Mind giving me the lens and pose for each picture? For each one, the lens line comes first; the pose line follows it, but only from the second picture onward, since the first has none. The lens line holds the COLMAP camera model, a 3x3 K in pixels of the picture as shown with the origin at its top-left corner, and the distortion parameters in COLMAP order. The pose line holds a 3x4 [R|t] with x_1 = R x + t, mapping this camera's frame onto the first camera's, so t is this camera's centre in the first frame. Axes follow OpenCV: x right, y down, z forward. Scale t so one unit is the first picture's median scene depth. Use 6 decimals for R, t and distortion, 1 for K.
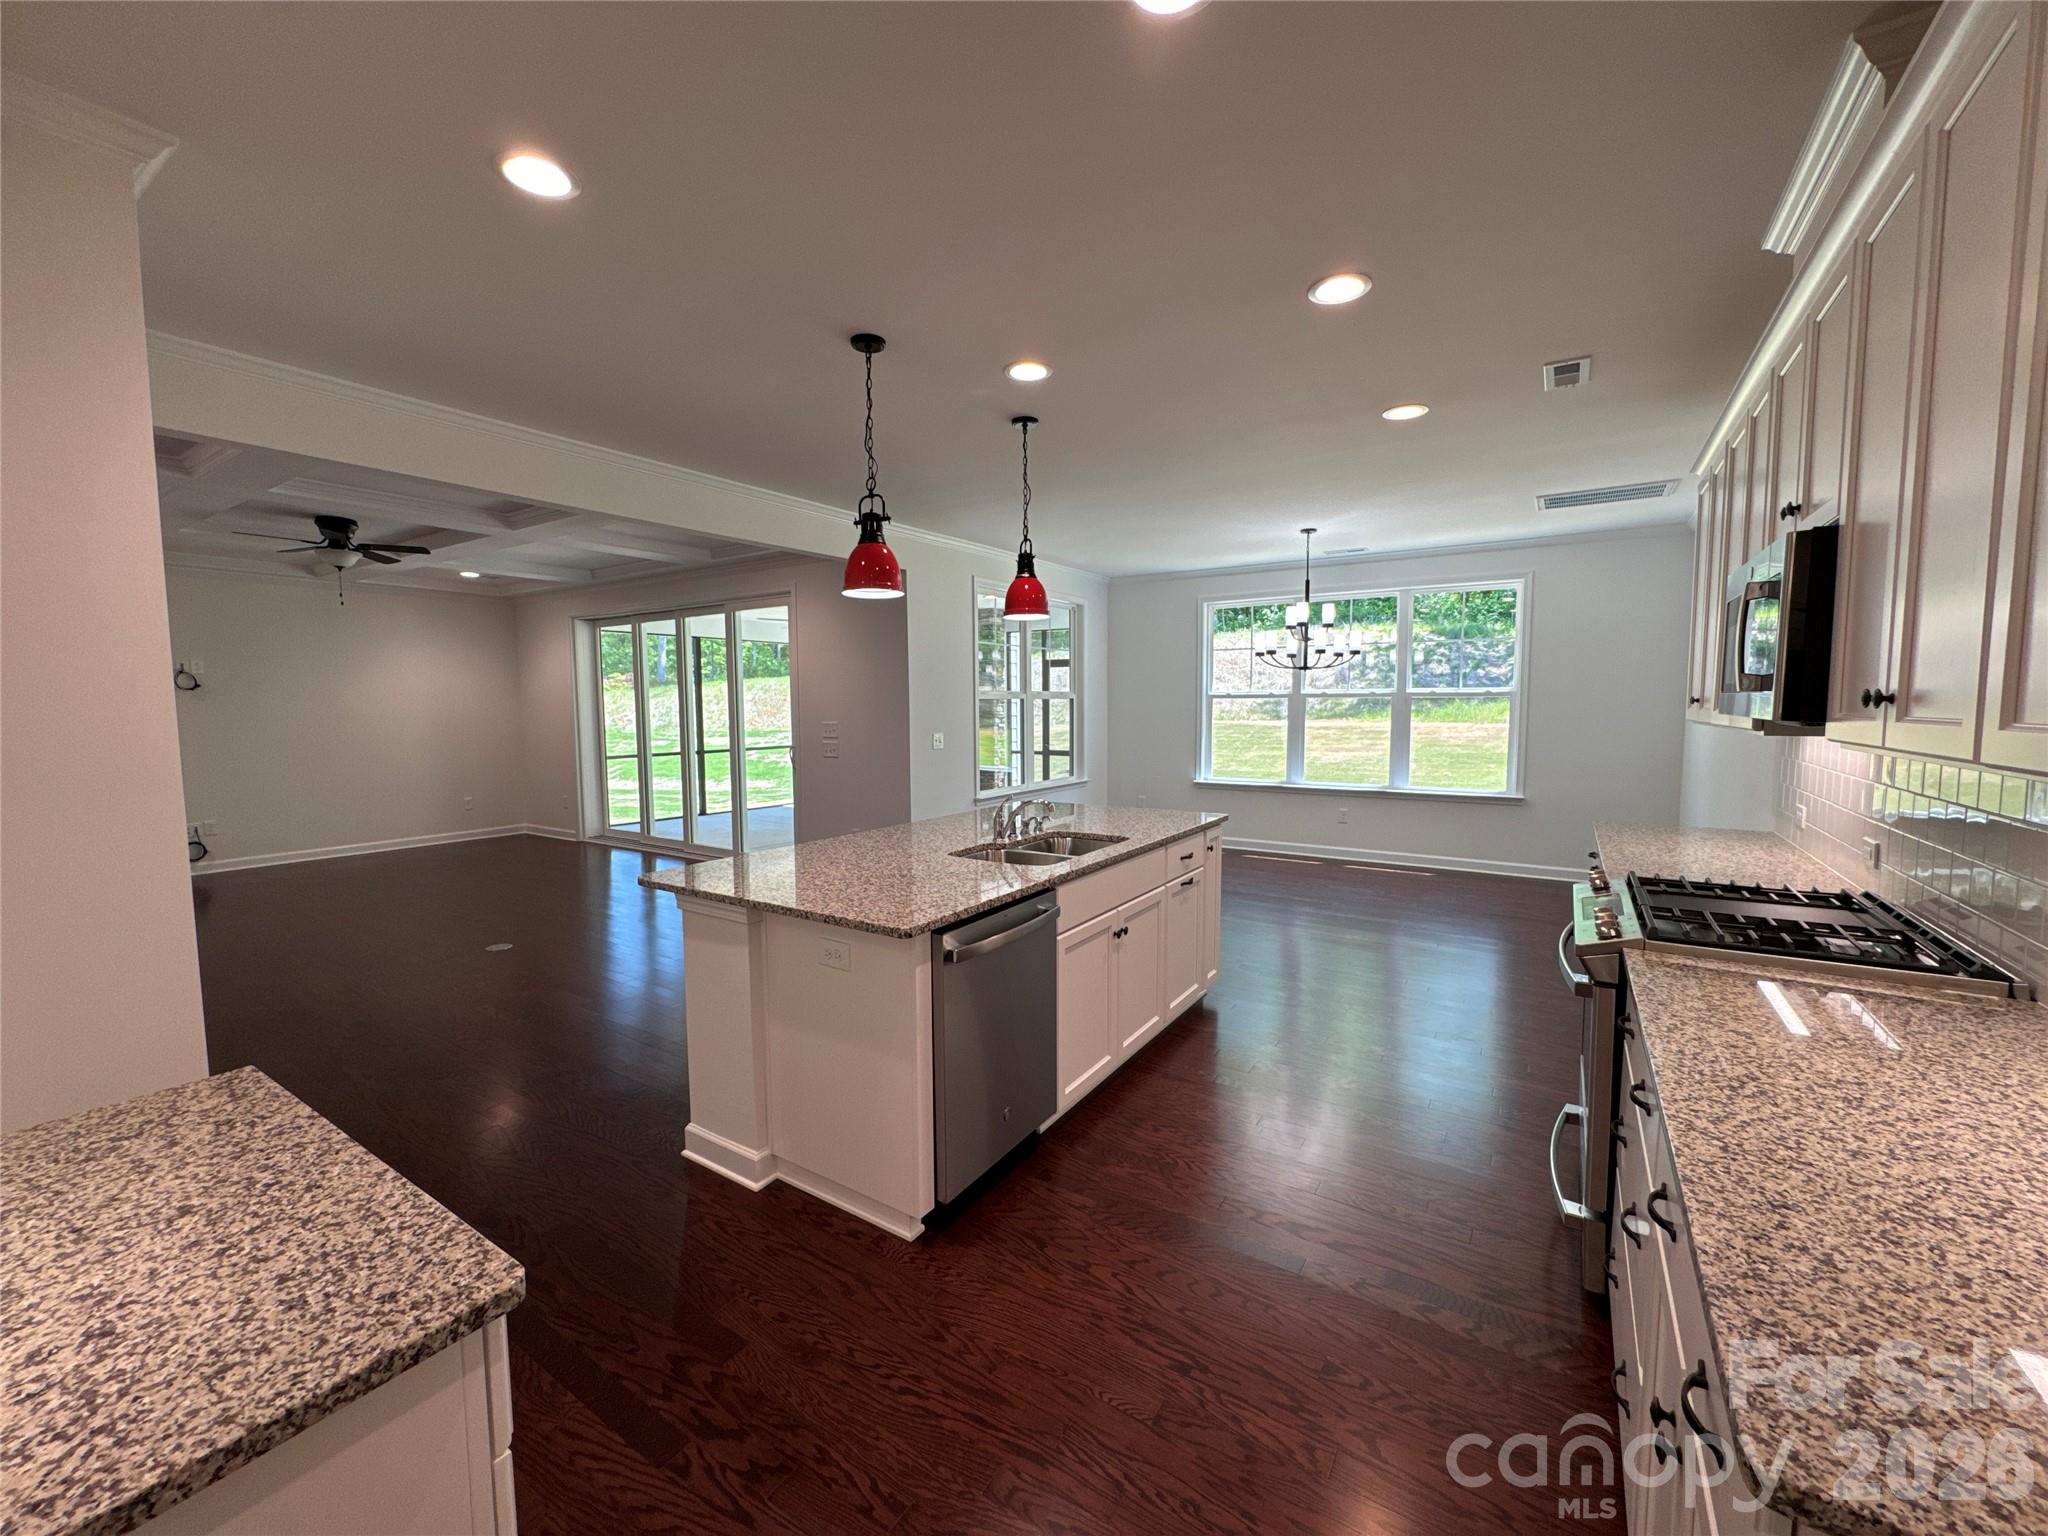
lens RADIAL K [[820.4, 0, 1021.0], [0, 820.4, 757.8], [0, 0, 1]] dist [-0.000128, 0.000344]
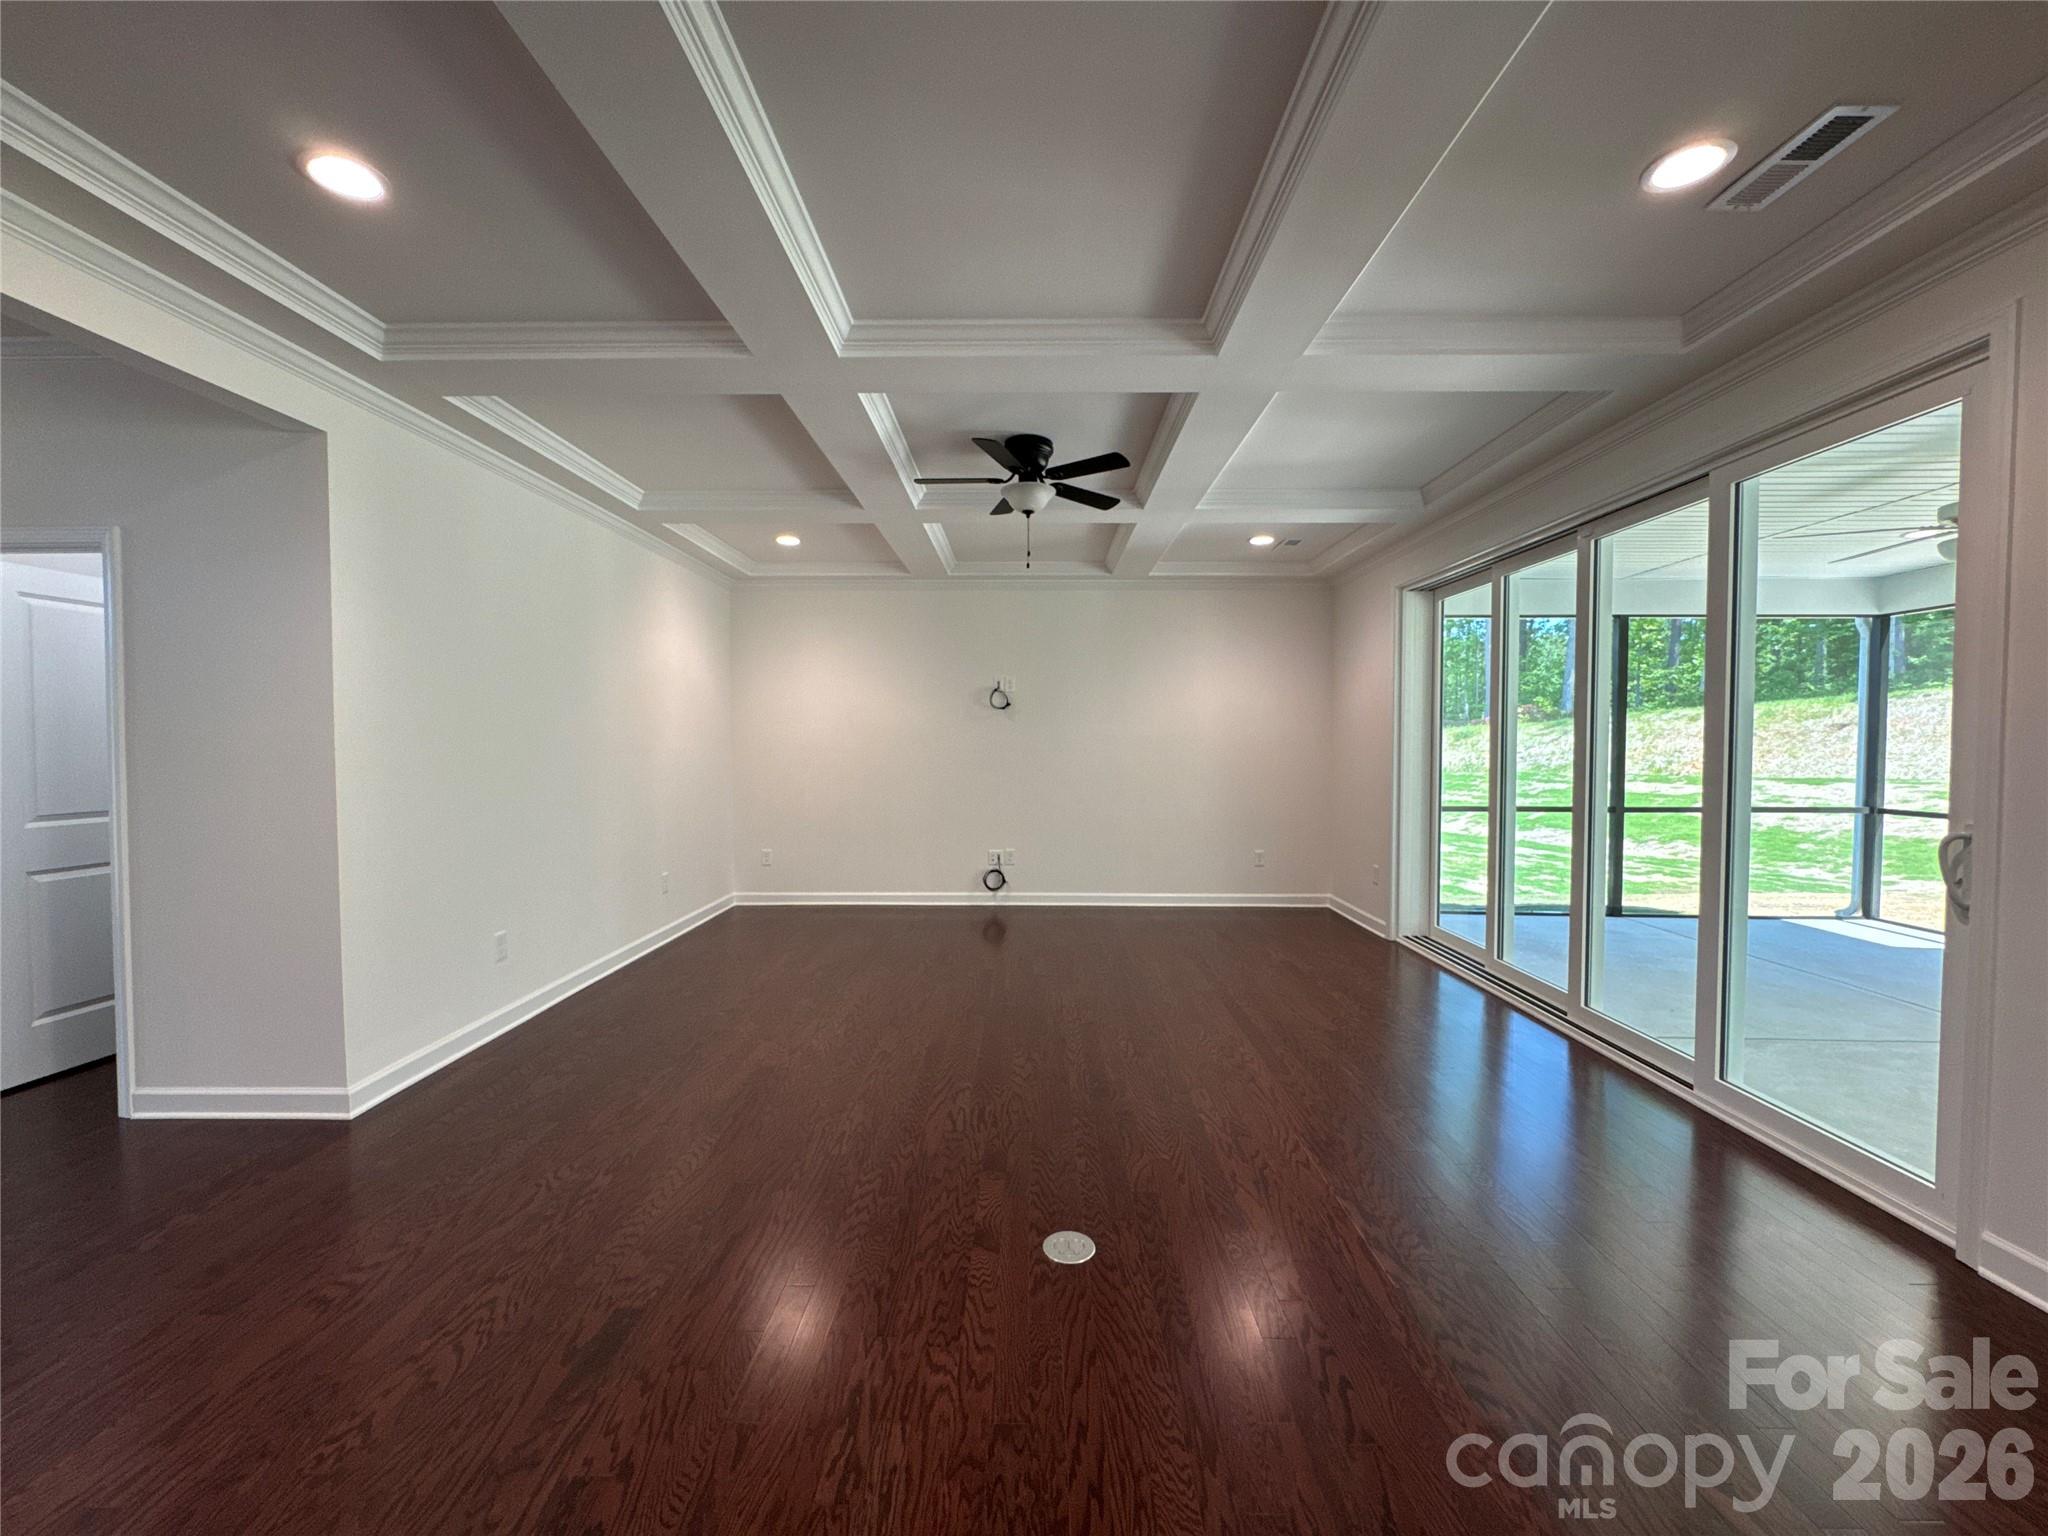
lens RADIAL K [[820.4, 0, 1022.8], [0, 820.4, 763.8], [0, 0, 1]] dist [-0.000128, 0.000344]
pose [[0.541967, 0.030385, -0.839850, -0.199832], [-0.067994, 0.997655, -0.007783, -0.013728], [0.837645, 0.061323, 0.542762, 0.499066]]
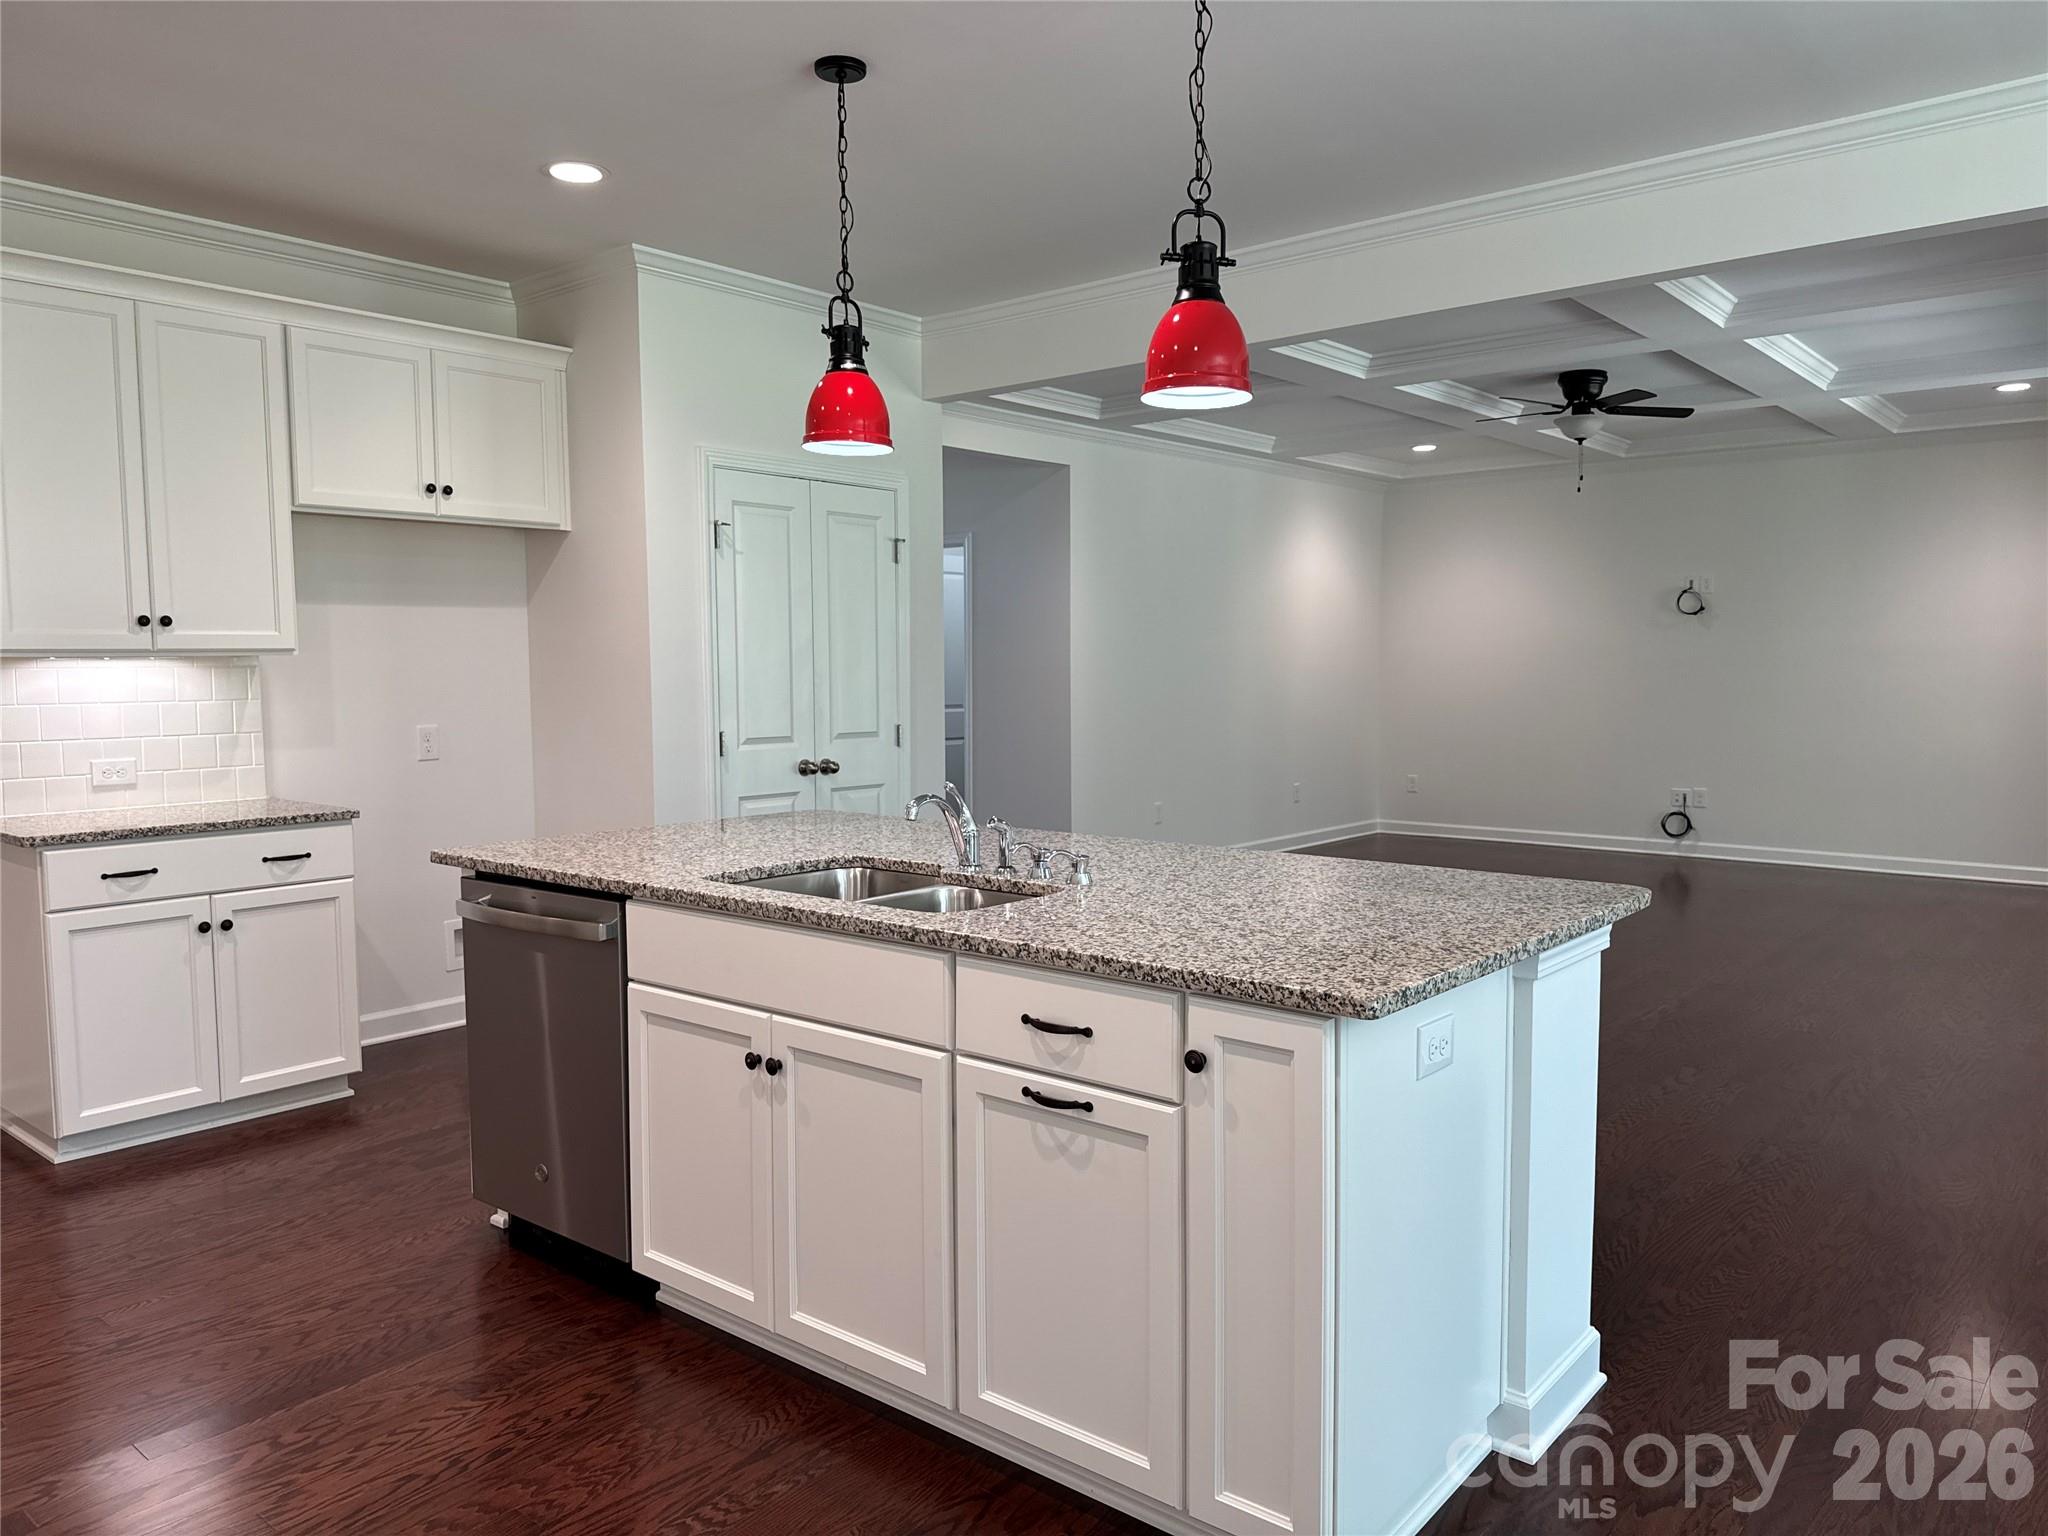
lens RADIAL K [[1456.4, 0, 1033.2], [0, 1456.4, 783.8], [0, 0, 1]] dist [0.023212, -0.004704]
pose [[-0.104637, 0.094402, -0.990020, 0.407326], [-0.065720, 0.992652, 0.101599, -0.023787], [0.992337, 0.075695, -0.097664, 0.521783]]
